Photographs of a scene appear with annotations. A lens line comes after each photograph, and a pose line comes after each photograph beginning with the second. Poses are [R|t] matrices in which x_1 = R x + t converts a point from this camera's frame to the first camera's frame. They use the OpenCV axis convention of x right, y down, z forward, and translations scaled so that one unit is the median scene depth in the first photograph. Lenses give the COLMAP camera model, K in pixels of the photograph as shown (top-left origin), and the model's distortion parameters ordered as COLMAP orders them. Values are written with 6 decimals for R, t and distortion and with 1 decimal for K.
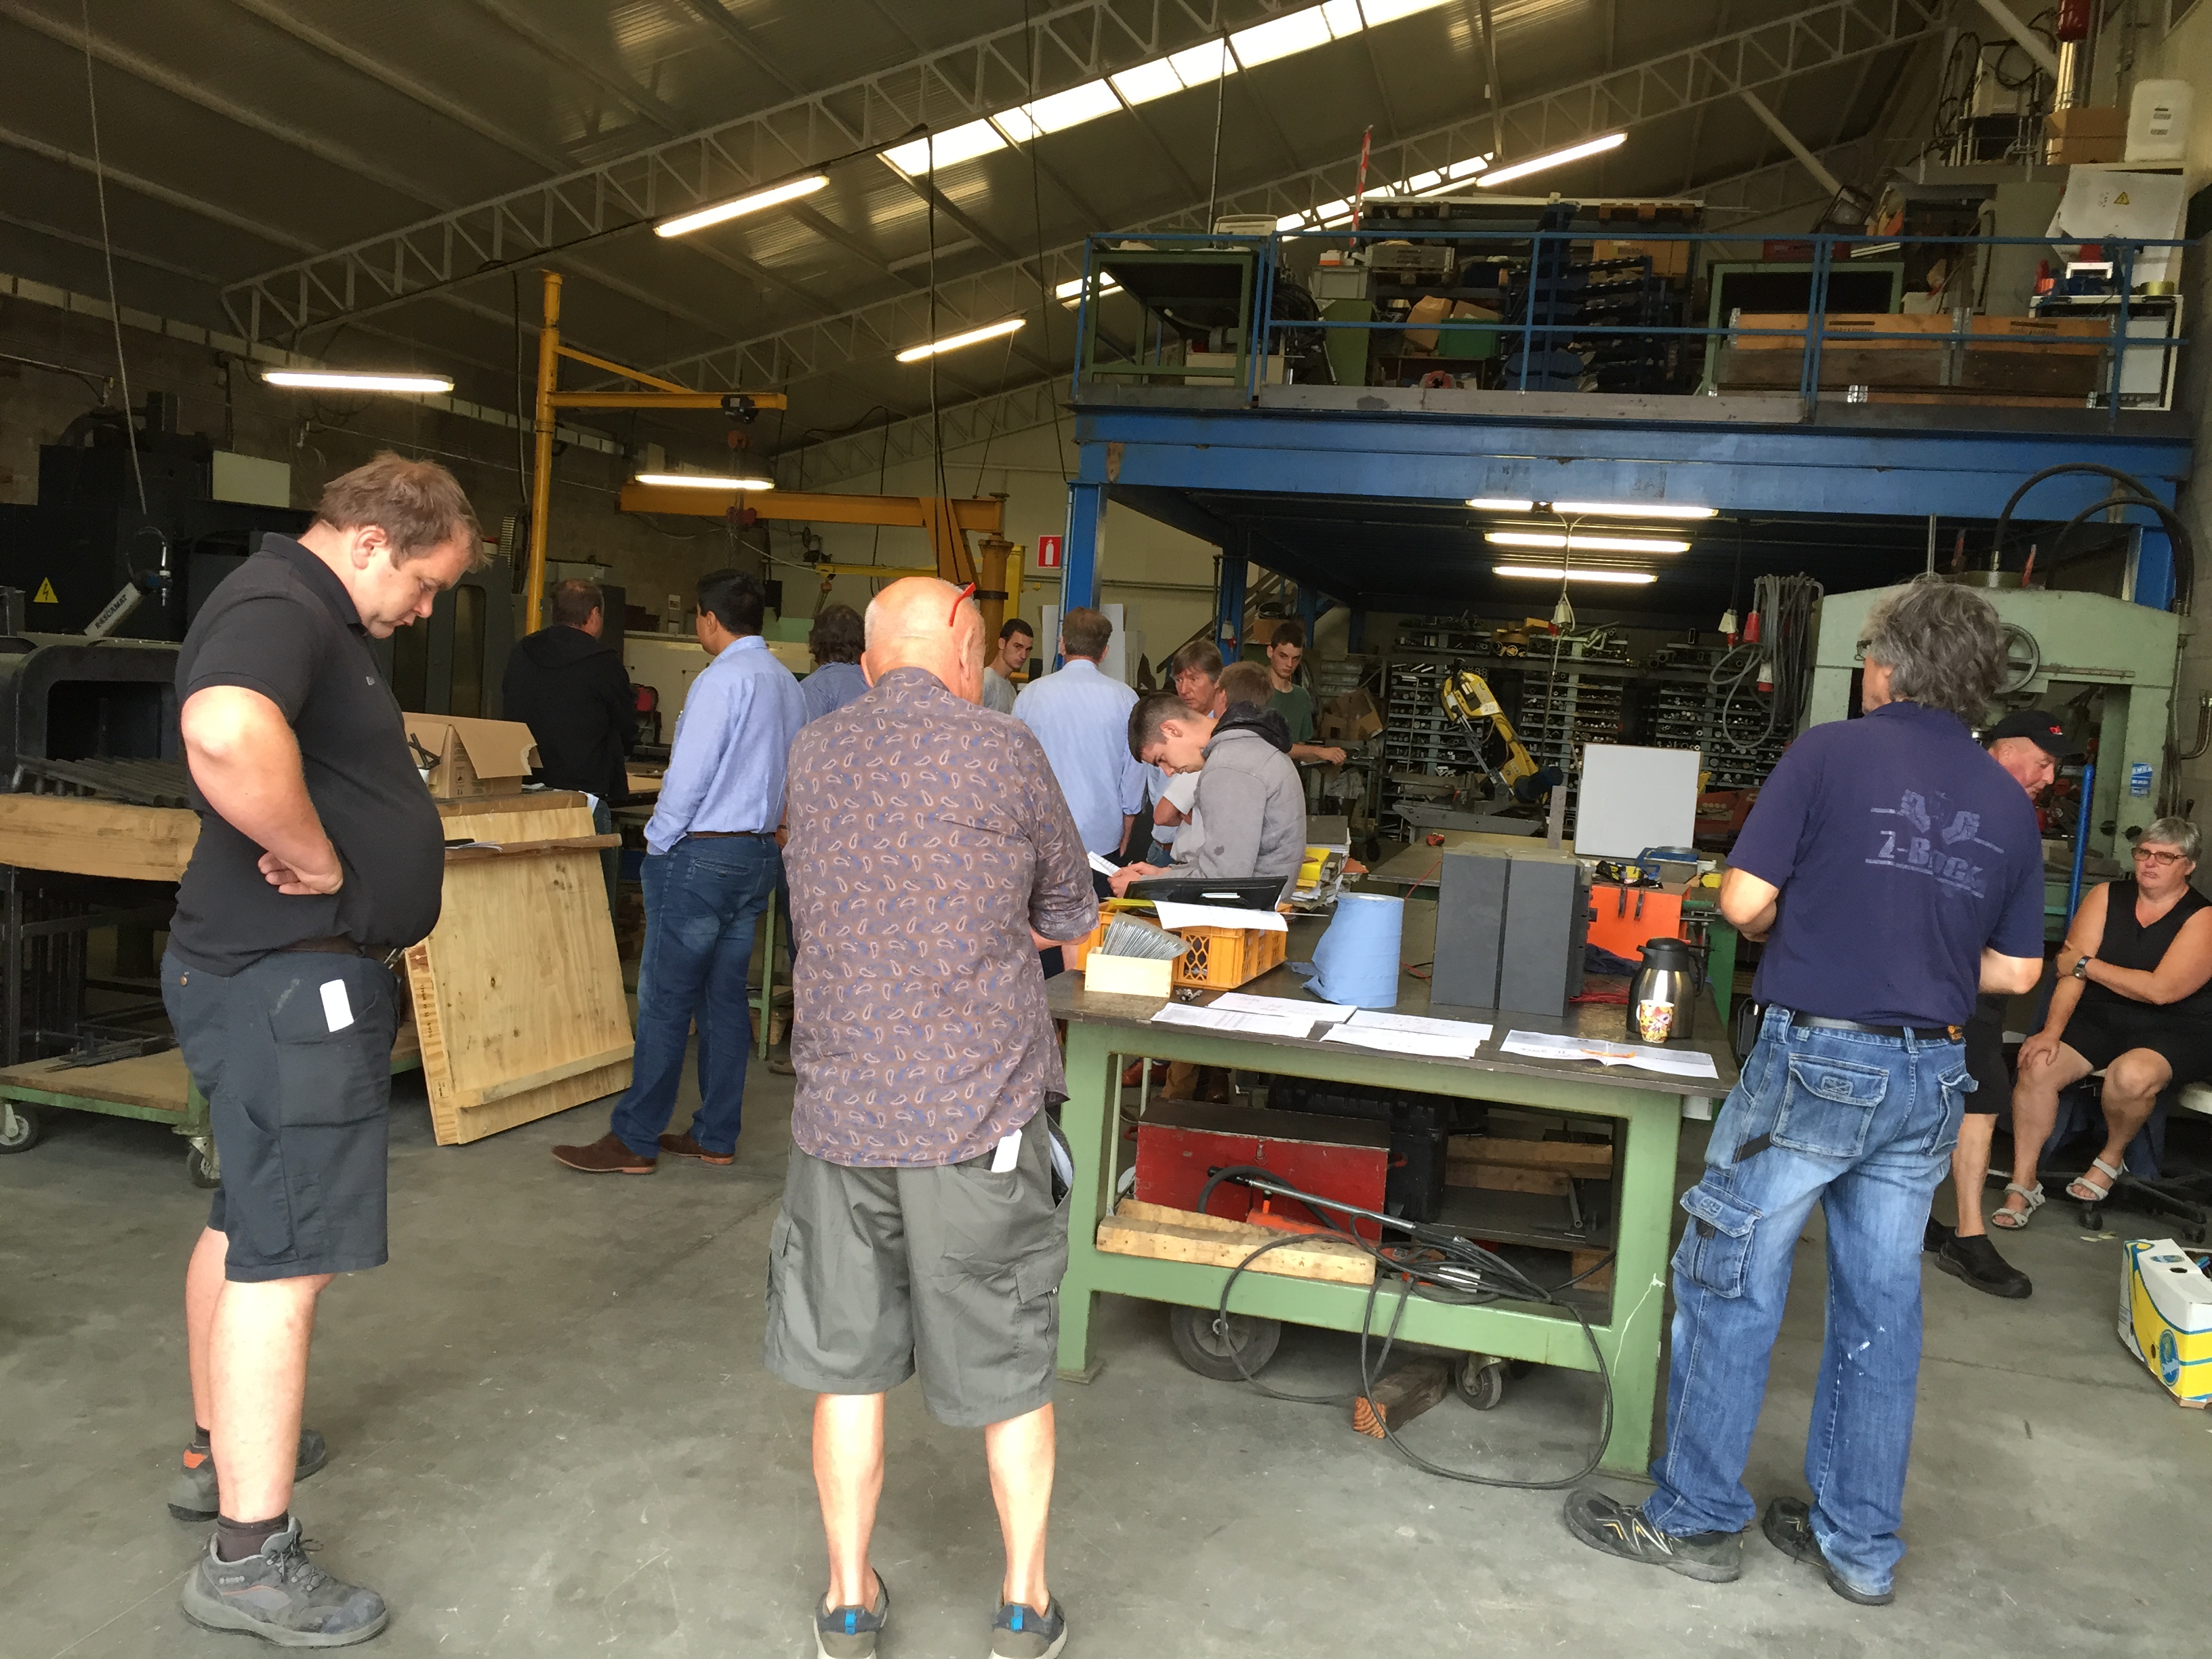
lens RADIAL K [[1922.4, 0, 1100.7], [0, 1922.4, 785.5], [0, 0, 1]] dist [0.091388, -0.126809]
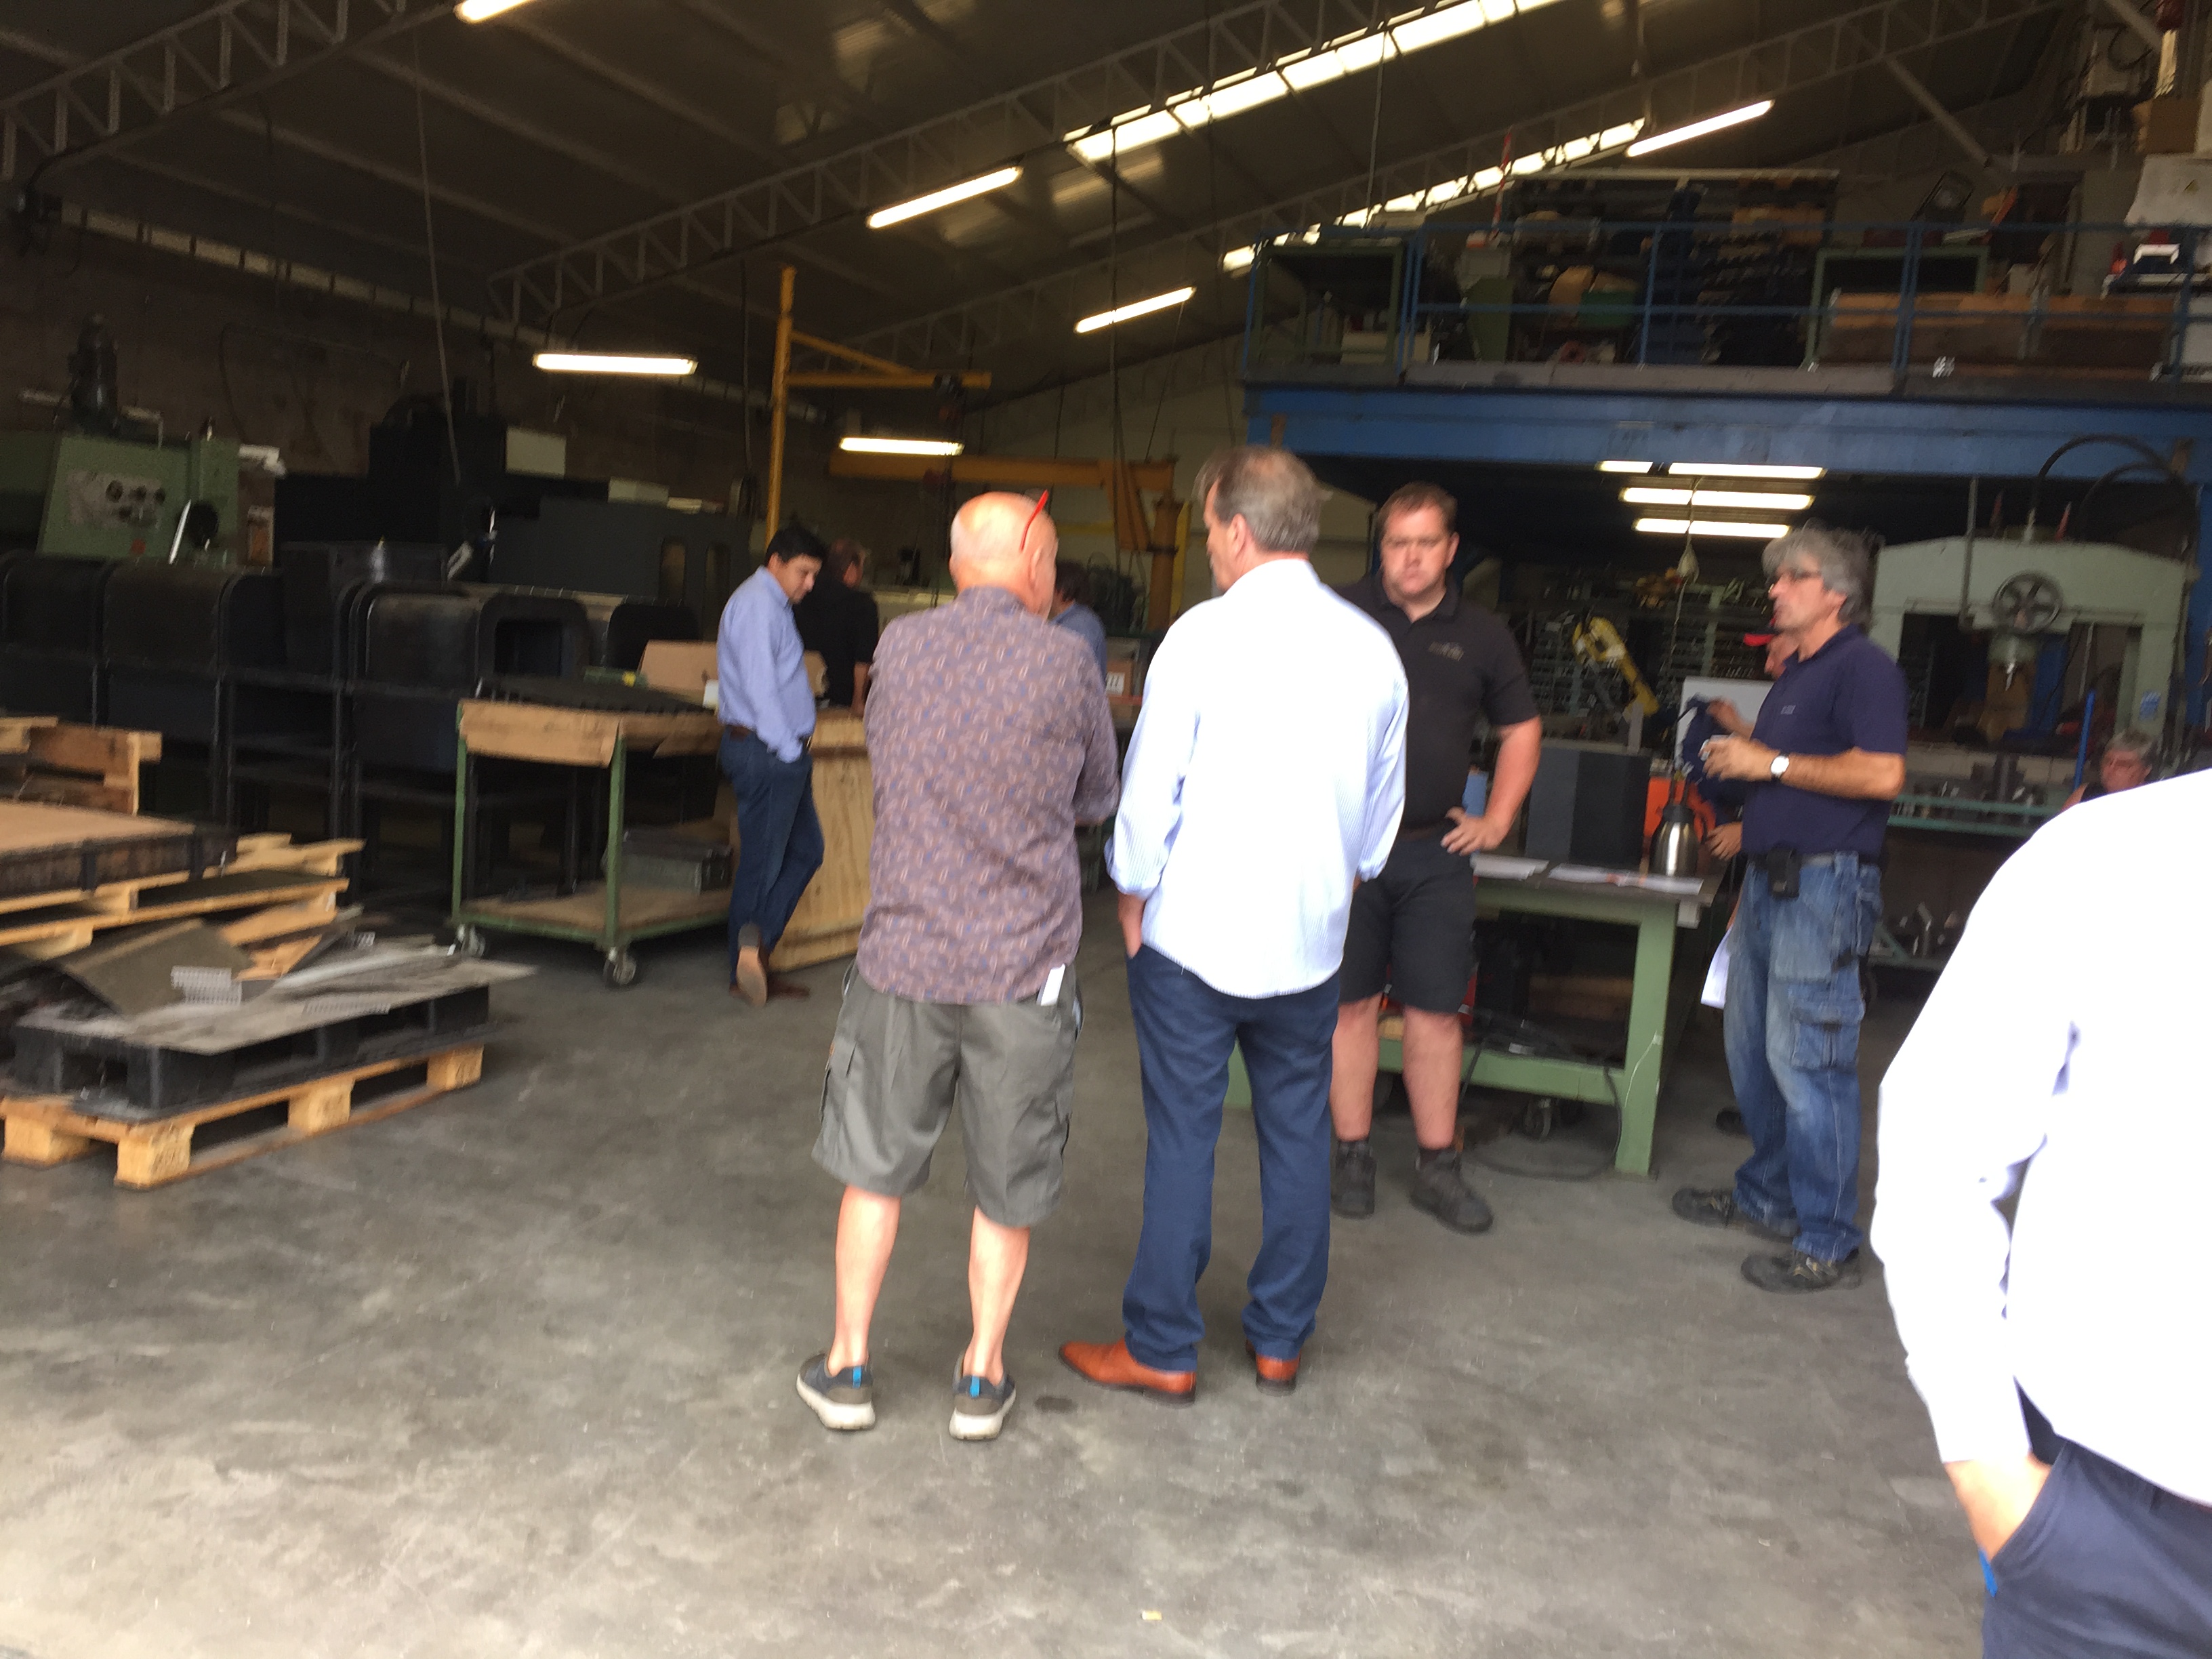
lens RADIAL K [[1891.7, 0, 1115.0], [0, 1891.7, 890.5], [0, 0, 1]] dist [0.083202, -0.125222]
pose [[0.997184, 0.010462, -0.074266, -0.002334], [-0.004530, 0.996816, 0.079610, 0.011422], [0.074863, -0.079049, 0.994056, -0.125549]]
